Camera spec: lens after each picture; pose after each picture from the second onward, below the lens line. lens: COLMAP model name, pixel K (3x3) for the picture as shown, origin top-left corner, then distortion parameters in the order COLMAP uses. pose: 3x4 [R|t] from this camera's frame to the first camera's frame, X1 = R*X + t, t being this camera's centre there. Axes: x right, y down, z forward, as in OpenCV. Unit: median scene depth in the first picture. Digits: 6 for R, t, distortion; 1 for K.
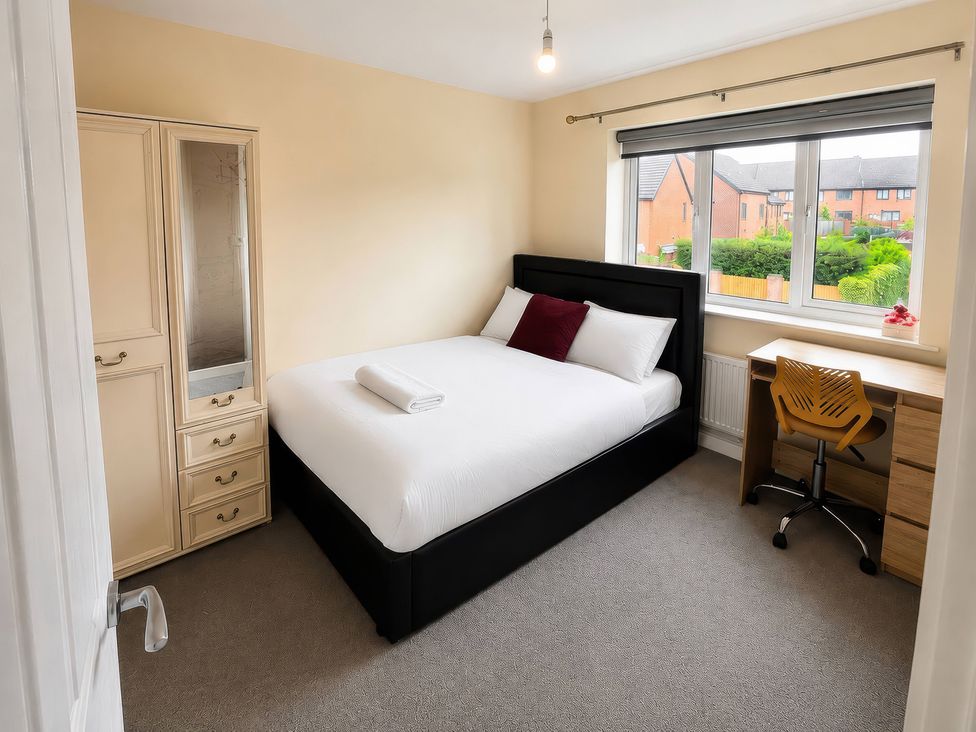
lens RADIAL K [[884.4, 0, 488.0], [0, 884.4, 366.0], [0, 0, 1]] dist [-0.002519, 0.006107]
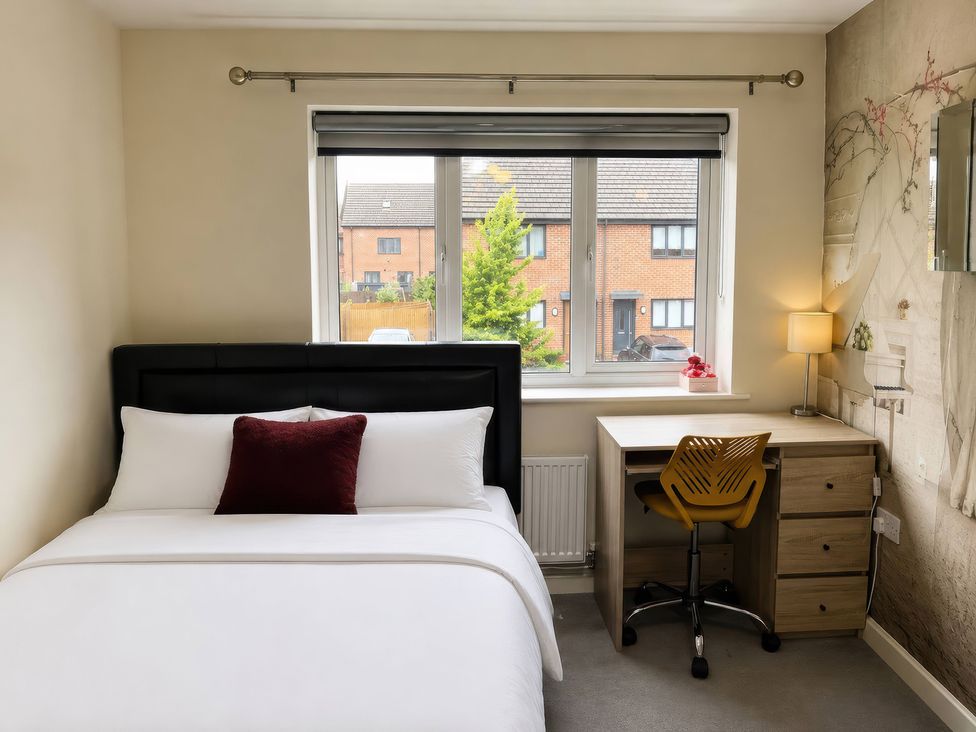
lens RADIAL K [[1014.3, 0, 487.9], [0, 1014.3, 399.4], [0, 0, 1]] dist [-0.011849, -0.007903]
pose [[0.267517, -0.138546, 0.953541, -0.520200], [0.168993, 0.981016, 0.095127, -0.143331], [-0.948618, 0.135693, 0.285851, 0.823517]]
